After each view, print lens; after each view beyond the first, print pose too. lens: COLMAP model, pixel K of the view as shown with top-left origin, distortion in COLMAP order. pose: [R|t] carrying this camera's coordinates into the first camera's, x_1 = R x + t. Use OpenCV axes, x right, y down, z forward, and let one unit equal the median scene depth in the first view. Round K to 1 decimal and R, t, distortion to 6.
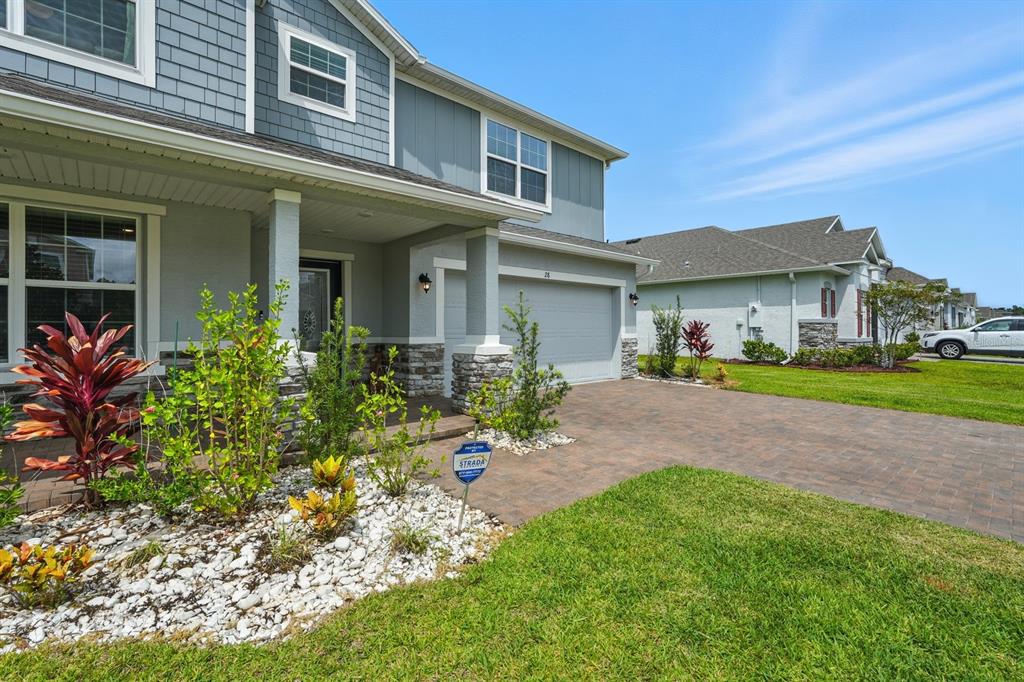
lens RADIAL K [[467.9, 0, 514.2], [0, 467.9, 325.5], [0, 0, 1]] dist [-0.009668, 0.003557]
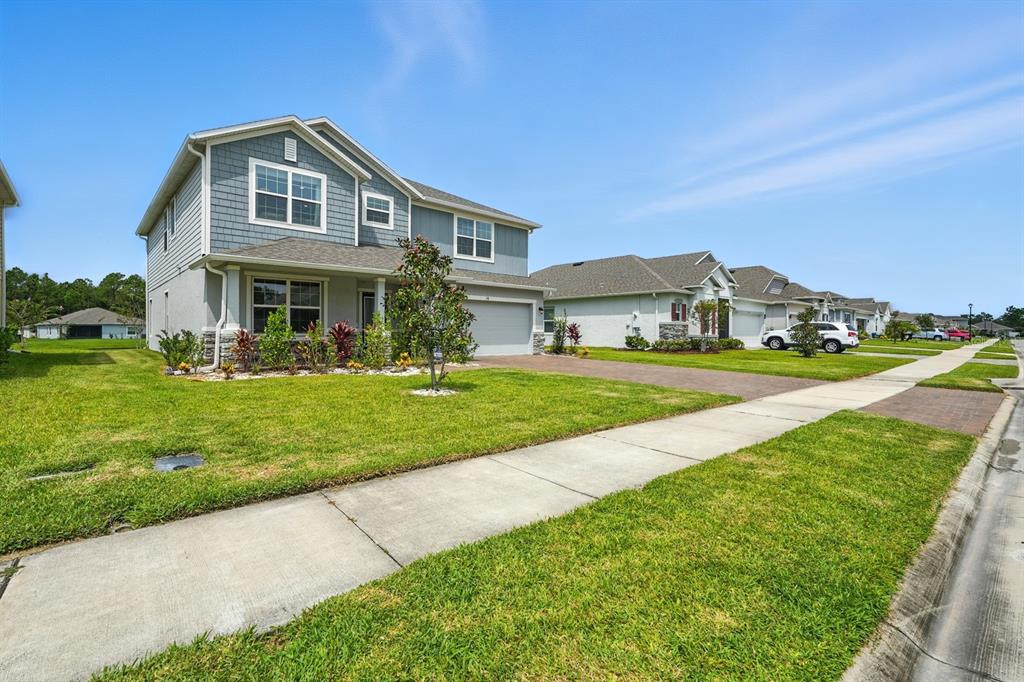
lens RADIAL K [[467.9, 0, 509.7], [0, 467.9, 335.3], [0, 0, 1]] dist [-0.009668, 0.003557]
pose [[0.999986, 0.005159, 0.000990, 0.141521], [-0.005171, 0.999894, 0.013575, 0.016519], [-0.000919, -0.013579, 0.999907, -0.831283]]
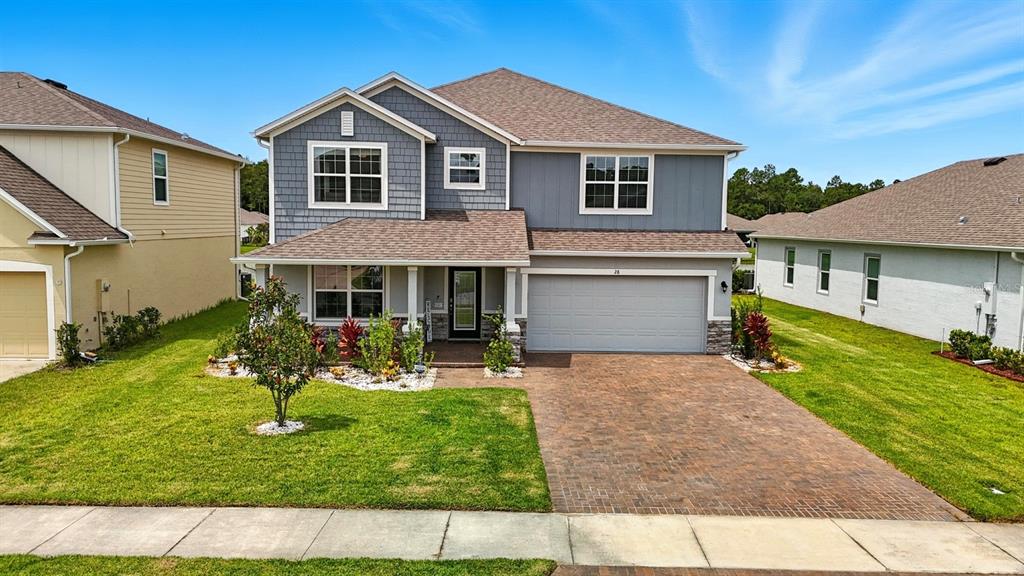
lens RADIAL K [[765.5, 0, 515.4], [0, 765.5, 294.9], [0, 0, 1]] dist [0.081769, -0.005837]
pose [[0.769033, 0.073215, -0.635002, 1.119553], [-0.011060, 0.994794, 0.101305, -0.233501], [0.639113, -0.070884, 0.765839, -0.808839]]
